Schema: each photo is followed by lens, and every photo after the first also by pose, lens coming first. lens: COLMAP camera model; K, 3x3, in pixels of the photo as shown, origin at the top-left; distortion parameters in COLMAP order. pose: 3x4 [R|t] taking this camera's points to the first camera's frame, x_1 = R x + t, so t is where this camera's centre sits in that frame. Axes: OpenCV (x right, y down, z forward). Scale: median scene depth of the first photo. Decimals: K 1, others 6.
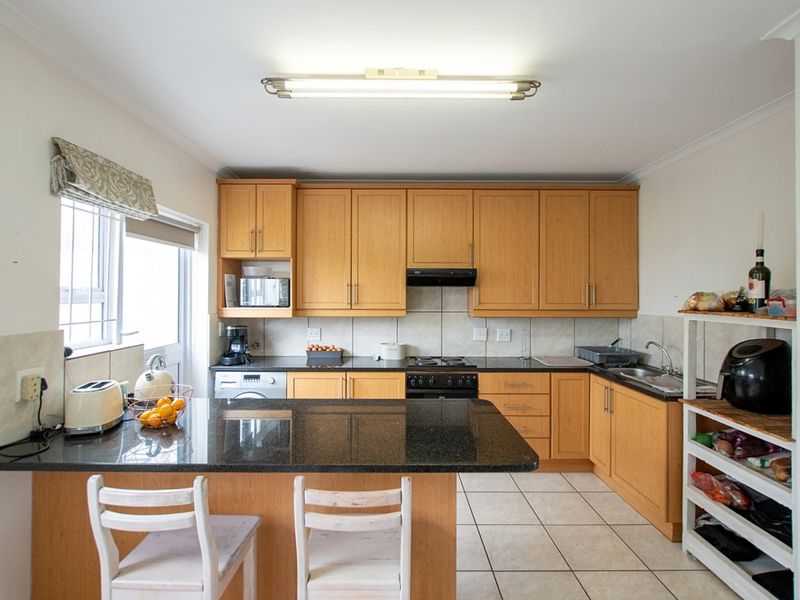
lens RADIAL K [[398.8, 0, 400.8], [0, 398.8, 295.1], [0, 0, 1]] dist [-0.016580, 0.001332]
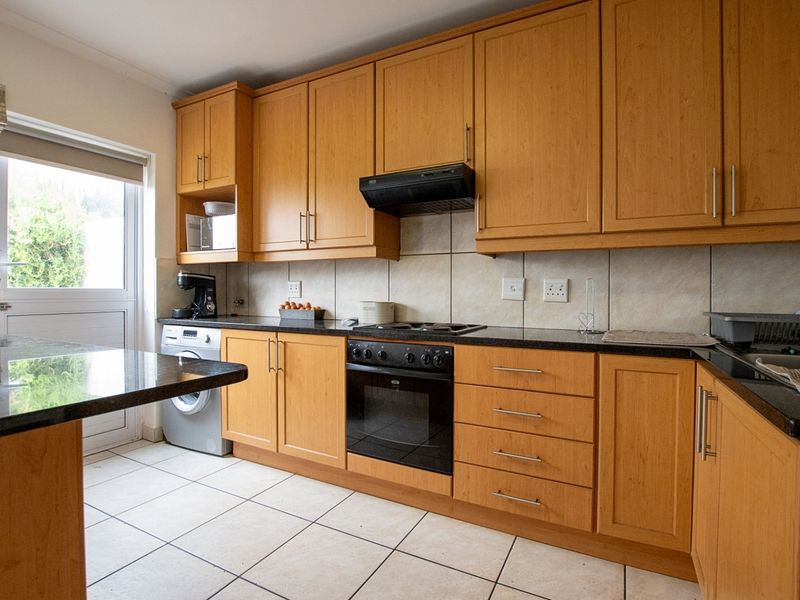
lens RADIAL K [[414.8, 0, 402.3], [0, 414.8, 295.6], [0, 0, 1]] dist [-0.031222, 0.003539]
pose [[0.880109, 0.003291, -0.474760, 0.397206], [0.001507, 0.999952, 0.009725, 0.117898], [0.474769, -0.009274, 0.880062, 0.445837]]
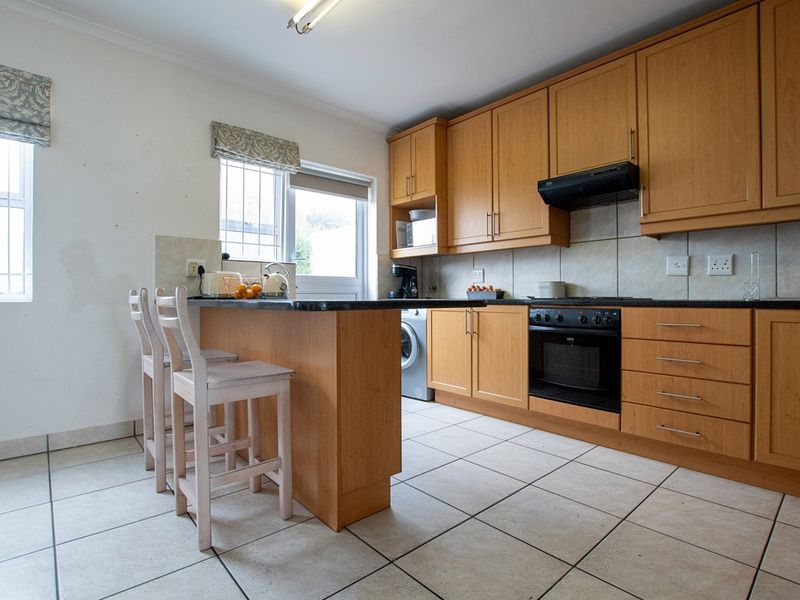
lens RADIAL K [[414.8, 0, 407.1], [0, 414.8, 298.5], [0, 0, 1]] dist [-0.031222, 0.003539]
pose [[0.663584, -0.003856, -0.748092, 0.473618], [0.006913, 0.999976, 0.000978, 0.172152], [0.748070, -0.005821, 0.663595, 0.237894]]
